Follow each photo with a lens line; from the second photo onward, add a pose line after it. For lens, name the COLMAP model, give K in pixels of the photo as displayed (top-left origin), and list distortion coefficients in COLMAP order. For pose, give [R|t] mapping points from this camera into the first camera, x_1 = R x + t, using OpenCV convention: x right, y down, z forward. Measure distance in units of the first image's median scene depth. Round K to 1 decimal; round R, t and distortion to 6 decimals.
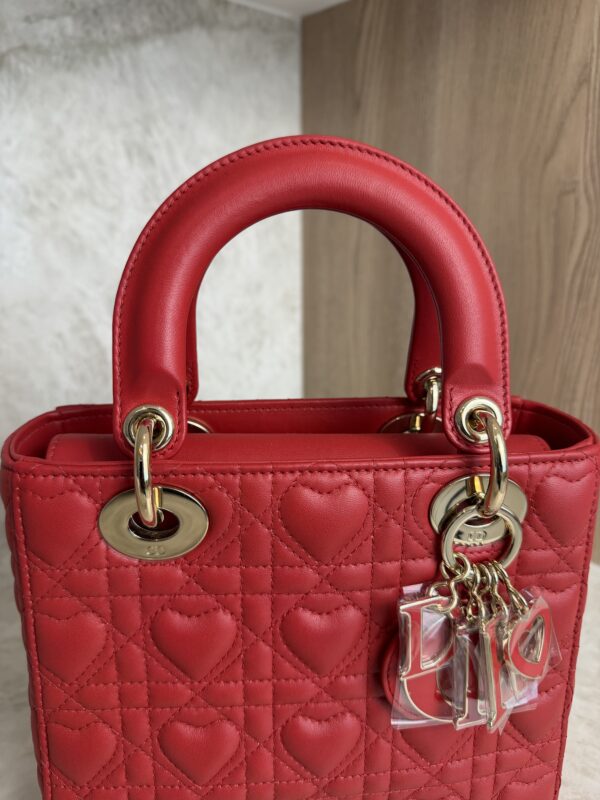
lens RADIAL K [[599.7, 0, 300.4], [0, 599.7, 395.4], [0, 0, 1]] dist [-0.041075, 0.000739]
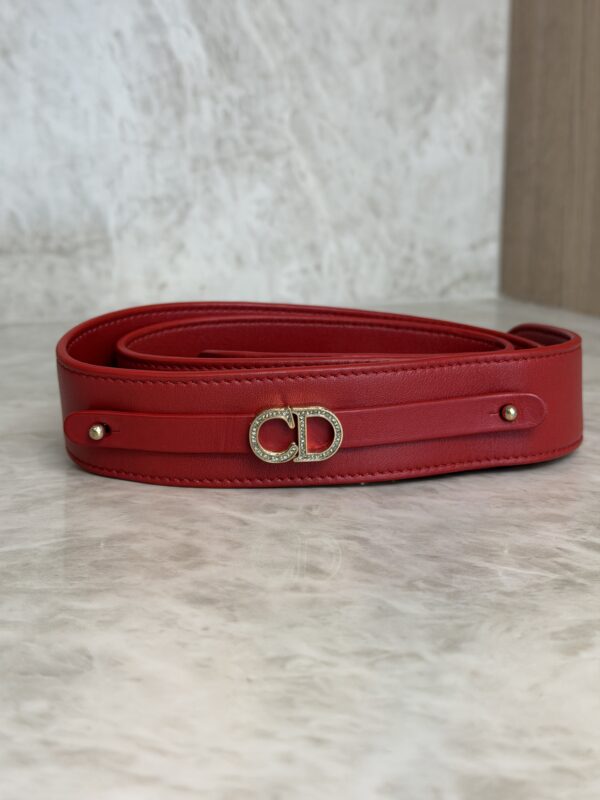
lens RADIAL K [[1179.0, 0, 296.8], [0, 1179.0, 412.4], [0, 0, 1]] dist [0.098941, 0.000000]
pose [[0.944993, 0.068732, -0.319786, 0.312378], [-0.092814, 0.993834, -0.060666, 0.457077], [0.313645, 0.087009, 0.945546, -0.262793]]
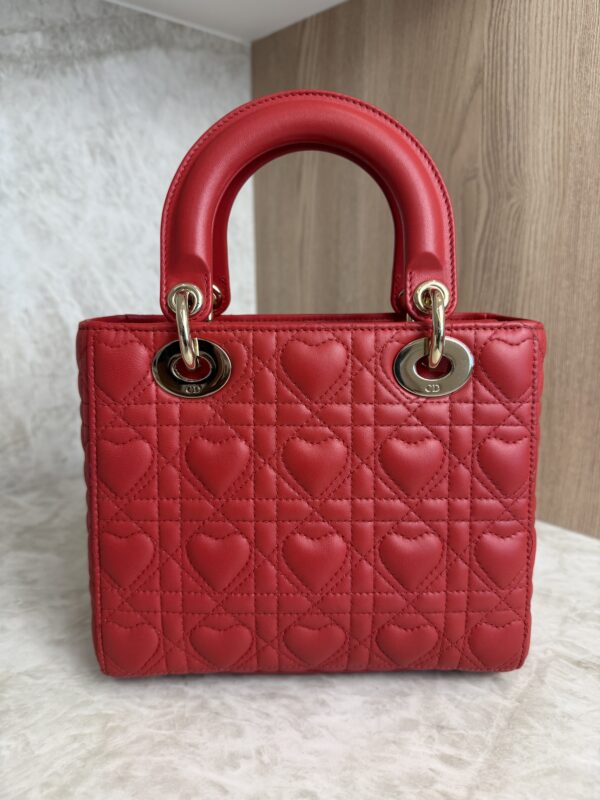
lens RADIAL K [[599.7, 0, 303.9], [0, 599.7, 396.4], [0, 0, 1]] dist [-0.041075, 0.000739]
pose [[0.999787, -0.004590, 0.020141, 0.100241], [0.005920, 0.997769, -0.066500, 0.149272], [-0.019791, 0.066605, 0.997583, -0.113485]]
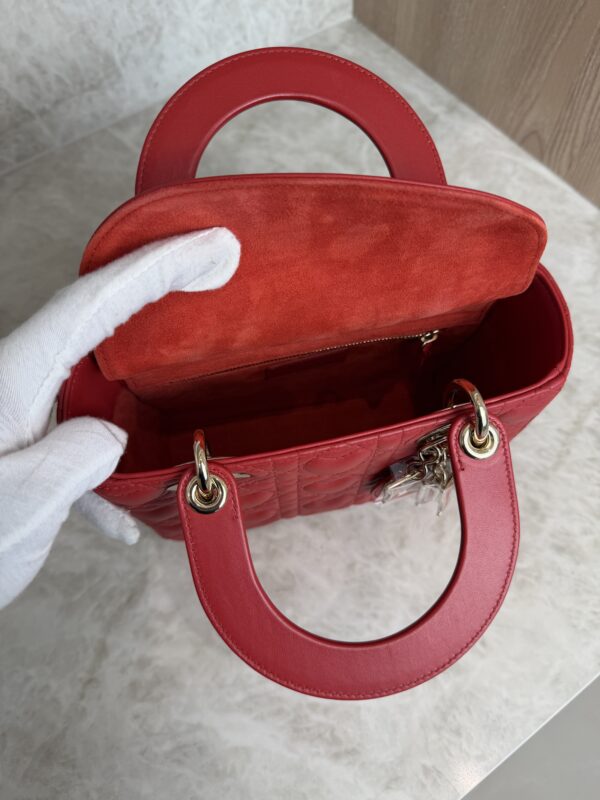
lens RADIAL K [[599.7, 0, 293.4], [0, 599.7, 412.5], [0, 0, 1]] dist [-0.041075, 0.000739]
pose [[0.990585, 0.105965, -0.086674, 0.093215], [-0.004832, 0.659801, 0.751425, -0.312503], [0.136812, -0.743931, 0.654101, -0.149893]]
